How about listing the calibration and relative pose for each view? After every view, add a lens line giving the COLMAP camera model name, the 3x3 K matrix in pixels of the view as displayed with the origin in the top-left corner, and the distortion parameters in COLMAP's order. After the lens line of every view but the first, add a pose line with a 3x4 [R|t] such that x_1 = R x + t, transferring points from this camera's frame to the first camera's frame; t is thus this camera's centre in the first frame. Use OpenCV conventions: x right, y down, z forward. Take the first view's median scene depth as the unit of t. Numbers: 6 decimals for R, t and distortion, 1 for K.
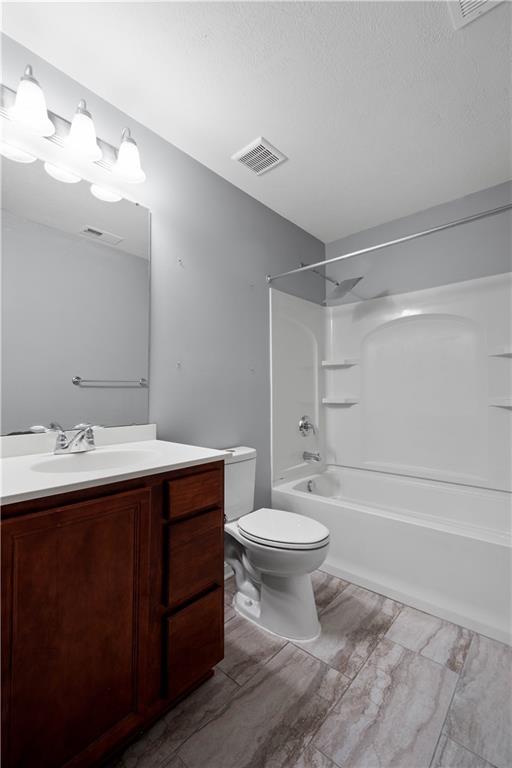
lens RADIAL K [[340.6, 0, 256.8], [0, 340.6, 377.7], [0, 0, 1]] dist [0.000902, -0.000163]
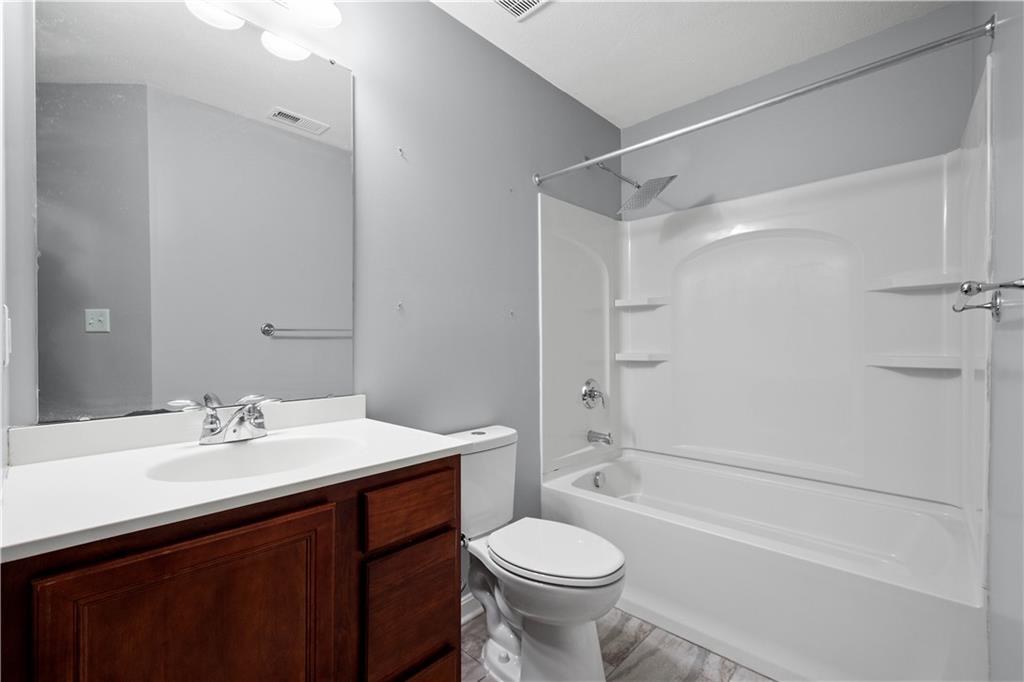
lens RADIAL K [[449.9, 0, 513.9], [0, 449.9, 336.1], [0, 0, 1]] dist [0.000082, 0.000012]
pose [[0.999382, -0.002086, -0.035079, 0.026191], [0.003113, 0.999567, 0.029261, -0.004234], [0.035003, -0.029352, 0.998956, 0.117409]]
